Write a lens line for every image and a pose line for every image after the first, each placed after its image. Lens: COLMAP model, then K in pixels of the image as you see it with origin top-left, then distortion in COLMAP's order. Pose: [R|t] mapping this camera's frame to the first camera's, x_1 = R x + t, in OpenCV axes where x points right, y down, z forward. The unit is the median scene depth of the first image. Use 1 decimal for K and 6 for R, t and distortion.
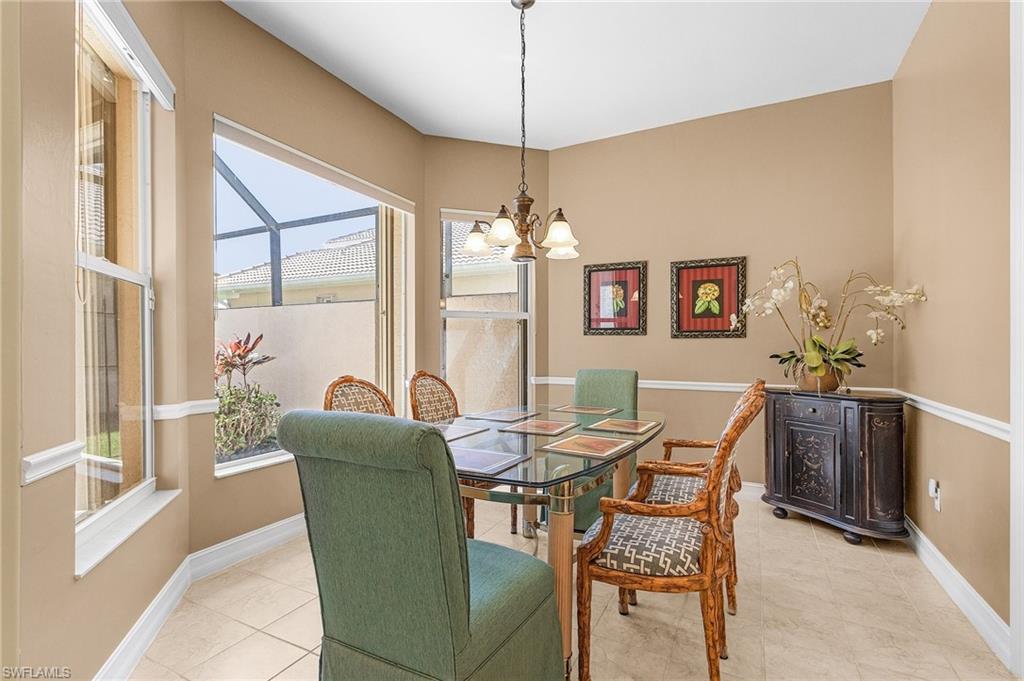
lens RADIAL K [[474.6, 0, 508.4], [0, 474.6, 342.4], [0, 0, 1]] dist [0.004098, -0.000977]
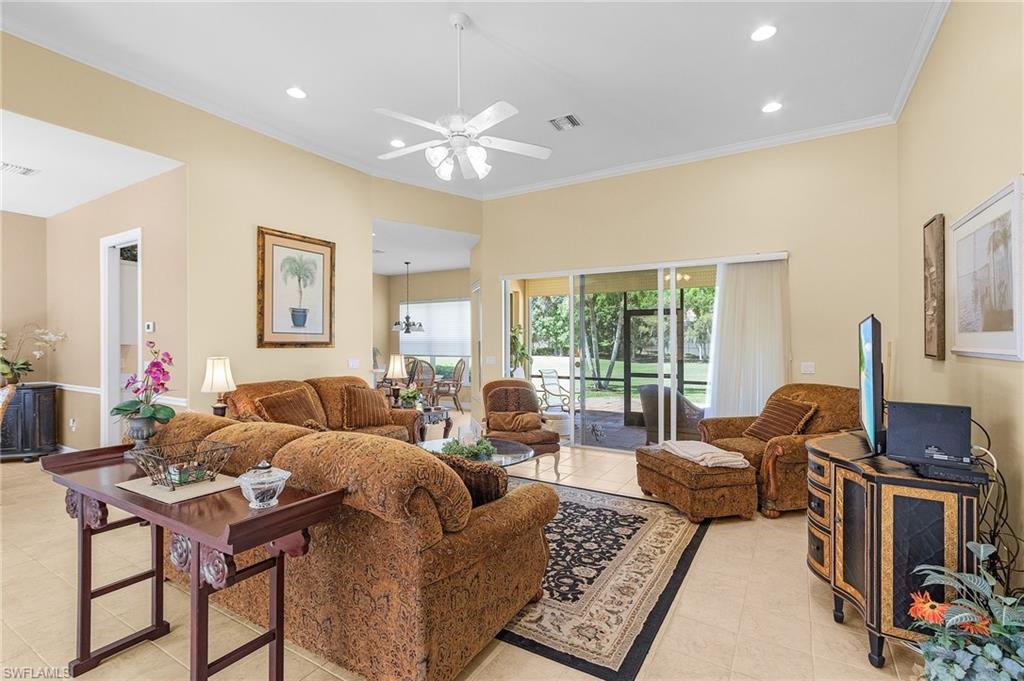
lens RADIAL K [[474.6, 0, 508.1], [0, 474.6, 340.2], [0, 0, 1]] dist [0.004098, -0.000977]
pose [[0.064610, -0.002716, 0.997907, -1.064054], [-0.000467, 0.999996, 0.002752, -0.081712], [-0.997911, -0.000644, 0.064608, -1.054432]]
